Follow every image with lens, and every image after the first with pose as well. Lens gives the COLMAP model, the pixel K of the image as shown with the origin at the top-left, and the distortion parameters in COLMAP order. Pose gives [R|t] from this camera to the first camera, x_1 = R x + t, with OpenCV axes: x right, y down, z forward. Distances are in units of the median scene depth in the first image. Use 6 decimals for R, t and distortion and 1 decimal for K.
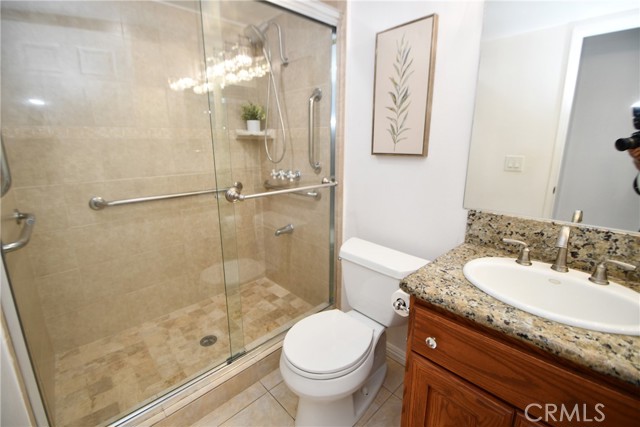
lens RADIAL K [[281.0, 0, 314.2], [0, 281.0, 208.6], [0, 0, 1]] dist [-0.000599, -0.000607]
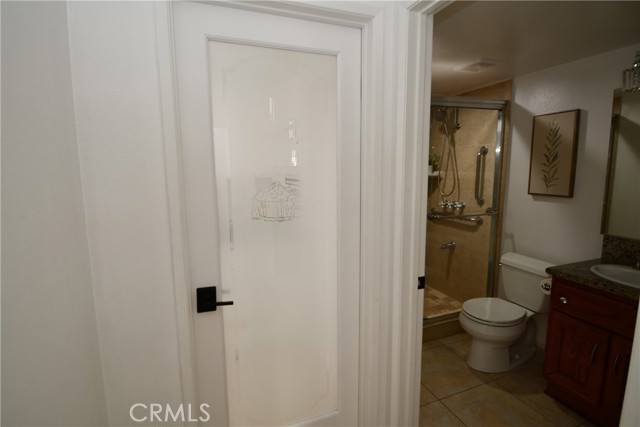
lens RADIAL K [[292.2, 0, 320.0], [0, 292.2, 213.5], [0, 0, 1]] dist [-0.027738, -0.000659]
pose [[0.916840, 0.040318, -0.397214, -0.199679], [-0.066864, 0.996343, -0.053204, 0.060239], [0.393616, 0.075338, 0.916183, -0.831331]]
